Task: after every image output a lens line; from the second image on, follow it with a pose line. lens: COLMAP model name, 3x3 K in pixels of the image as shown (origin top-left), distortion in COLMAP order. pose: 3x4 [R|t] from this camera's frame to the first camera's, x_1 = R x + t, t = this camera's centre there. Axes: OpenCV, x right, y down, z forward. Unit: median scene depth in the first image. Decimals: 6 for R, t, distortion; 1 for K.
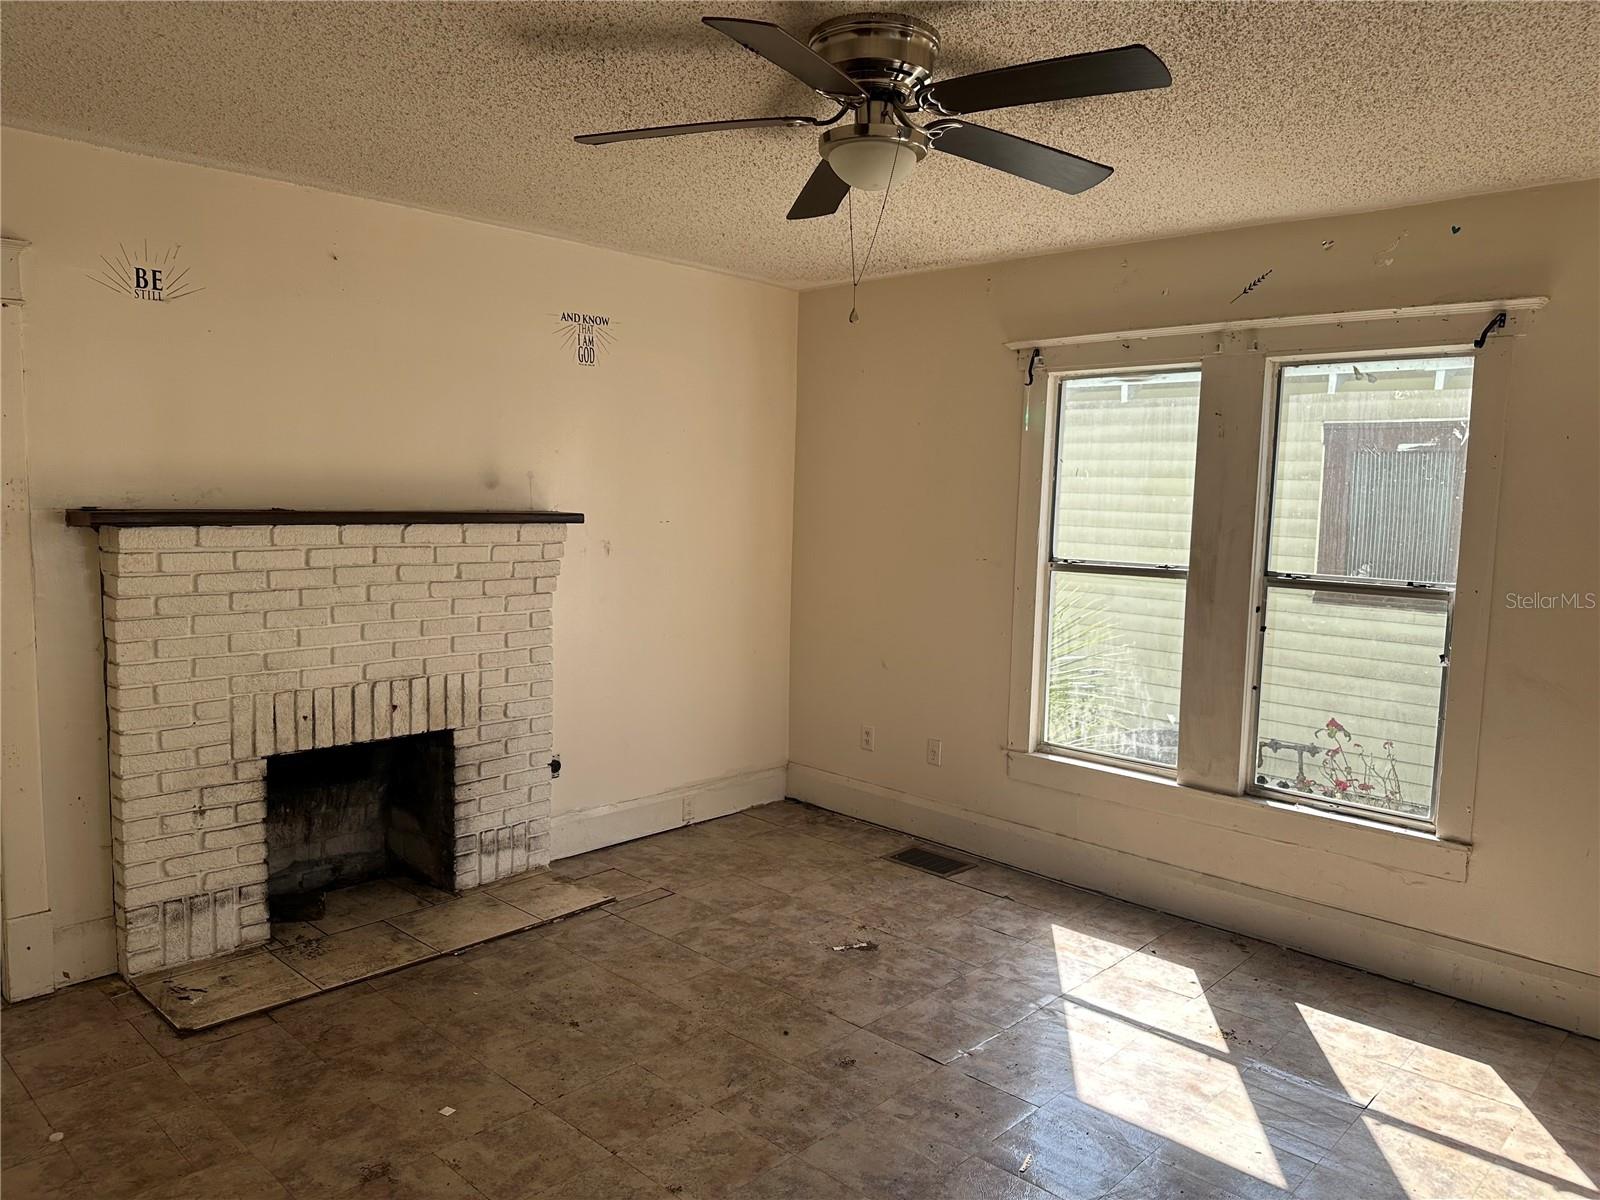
lens RADIAL K [[1118.6, 0, 800.0], [0, 1118.6, 600.0], [0, 0, 1]] dist [0.004140, 0.001839]
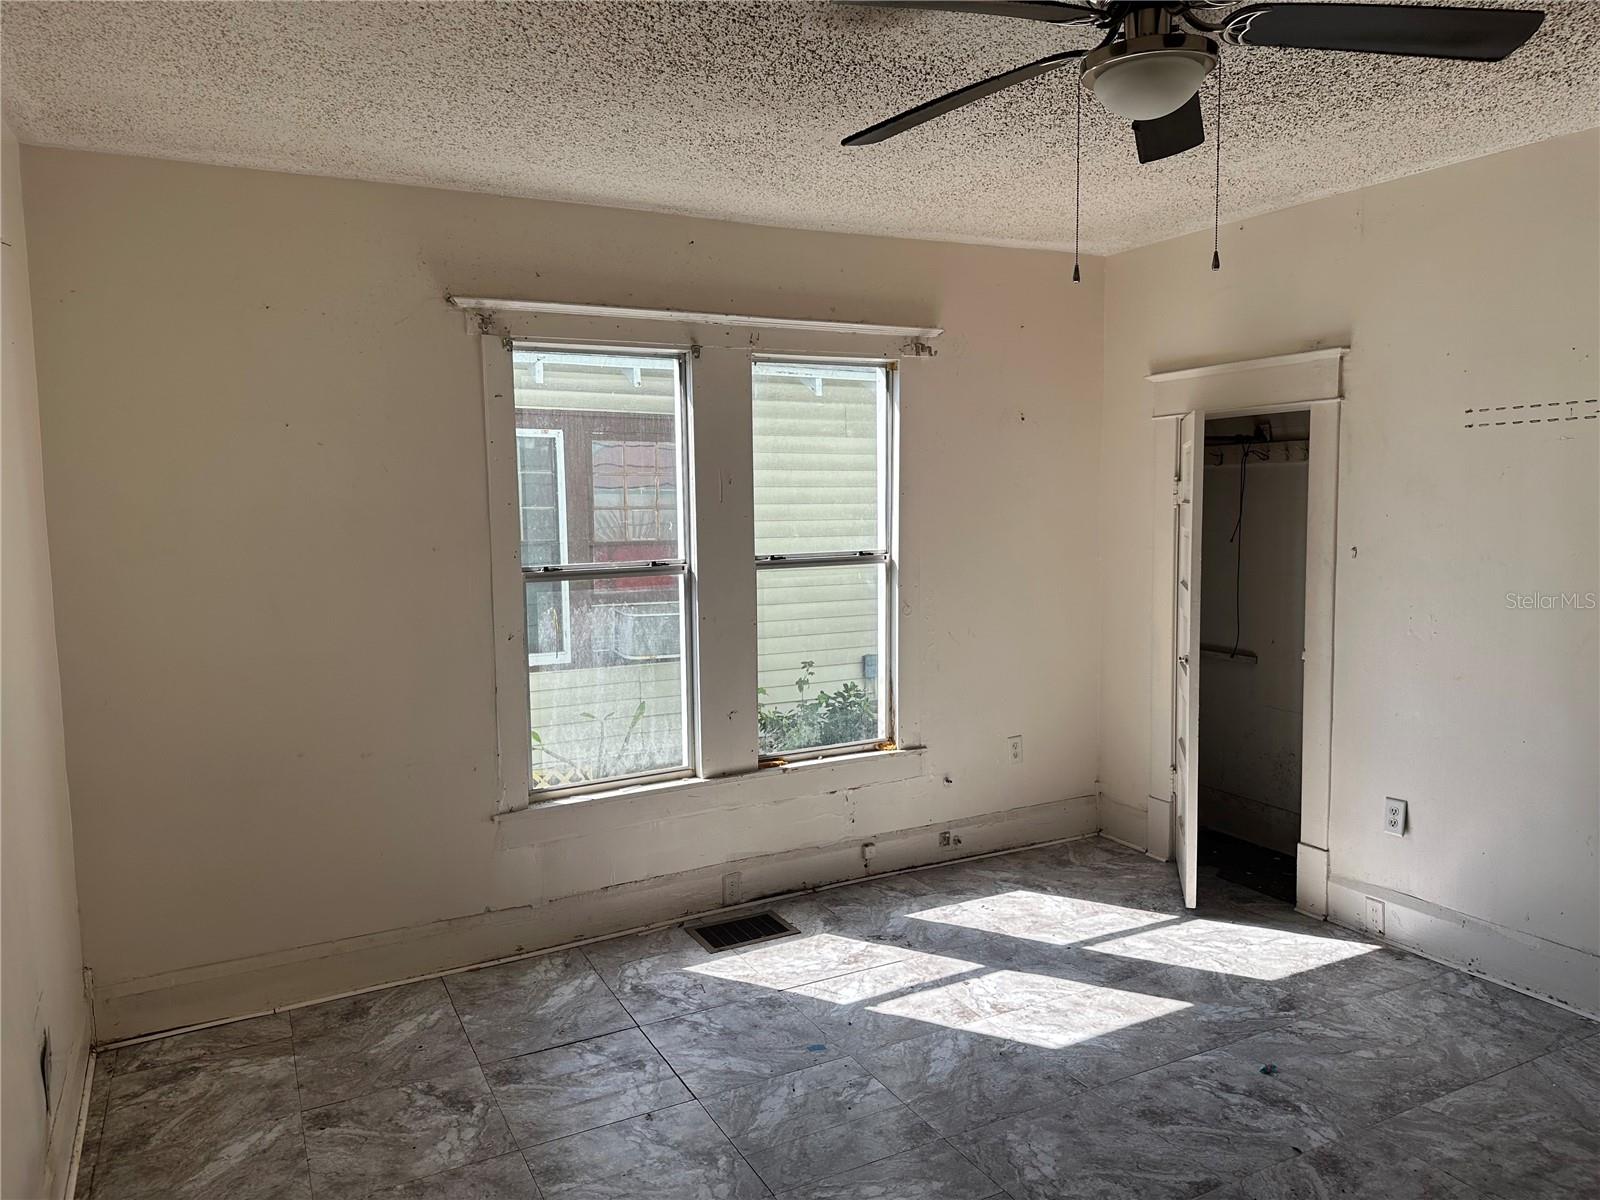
lens RADIAL K [[1112.1, 0, 795.3], [0, 1112.1, 605.9], [0, 0, 1]] dist [-0.001450, -0.000514]
pose [[0.312753, -0.128232, 0.941139, -0.591784], [0.111292, 0.988967, 0.097765, -0.080304], [-0.943292, 0.074165, 0.323573, 0.651894]]
